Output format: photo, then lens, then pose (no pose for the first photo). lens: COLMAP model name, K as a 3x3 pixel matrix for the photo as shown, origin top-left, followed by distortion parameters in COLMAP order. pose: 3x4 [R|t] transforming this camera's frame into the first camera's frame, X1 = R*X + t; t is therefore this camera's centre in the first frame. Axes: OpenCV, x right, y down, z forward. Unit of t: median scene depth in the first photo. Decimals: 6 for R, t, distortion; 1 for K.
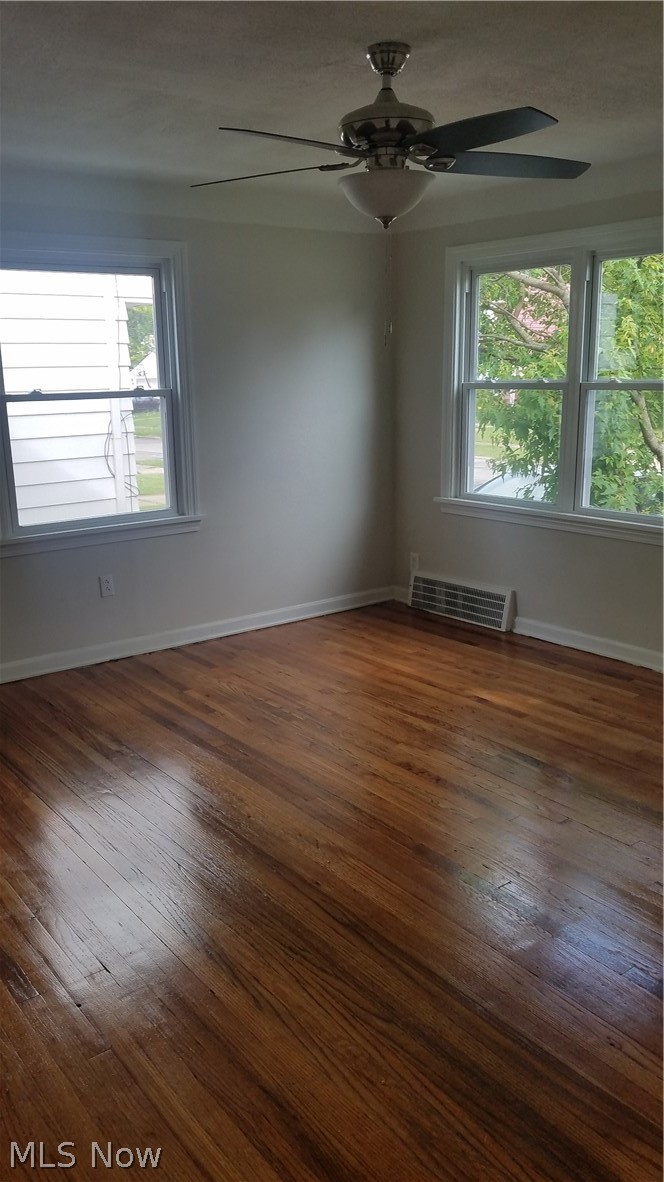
lens RADIAL K [[910.6, 0, 332.0], [0, 910.6, 591.0], [0, 0, 1]] dist [-0.001766, 0.000041]
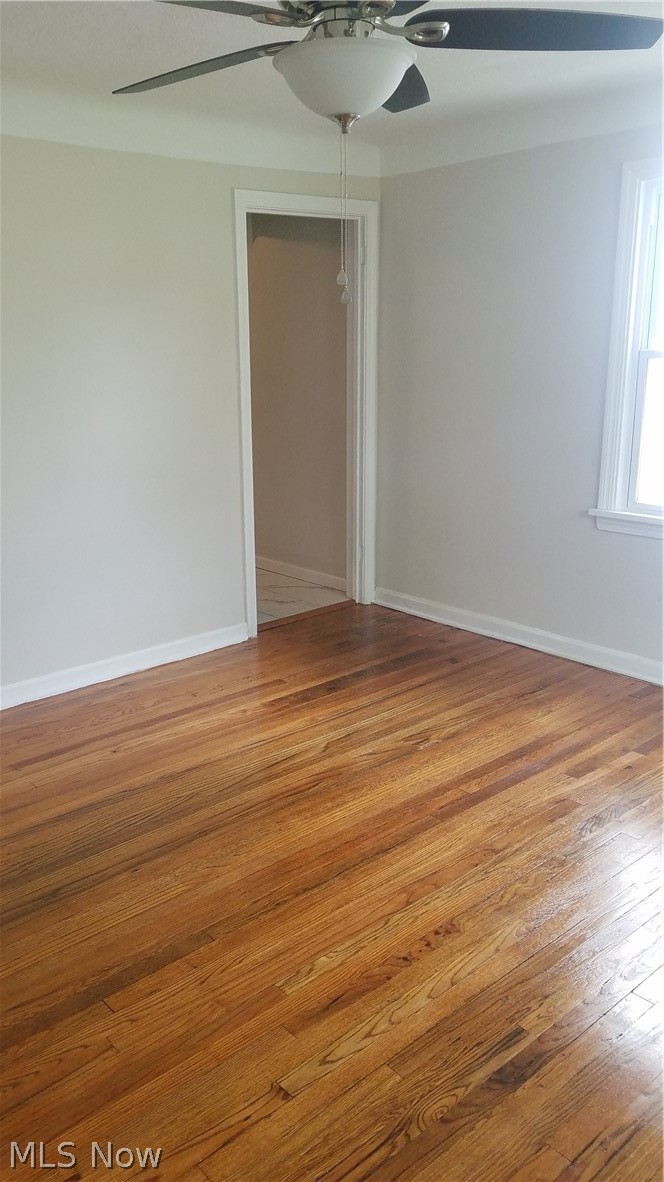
lens RADIAL K [[910.6, 0, 332.0], [0, 910.6, 591.0], [0, 0, 1]] dist [-0.001766, 0.000041]
pose [[0.053473, 0.276623, -0.959490, 0.576552], [-0.214709, 0.941575, 0.259492, -0.178707], [0.975213, 0.192135, 0.109742, 0.700438]]
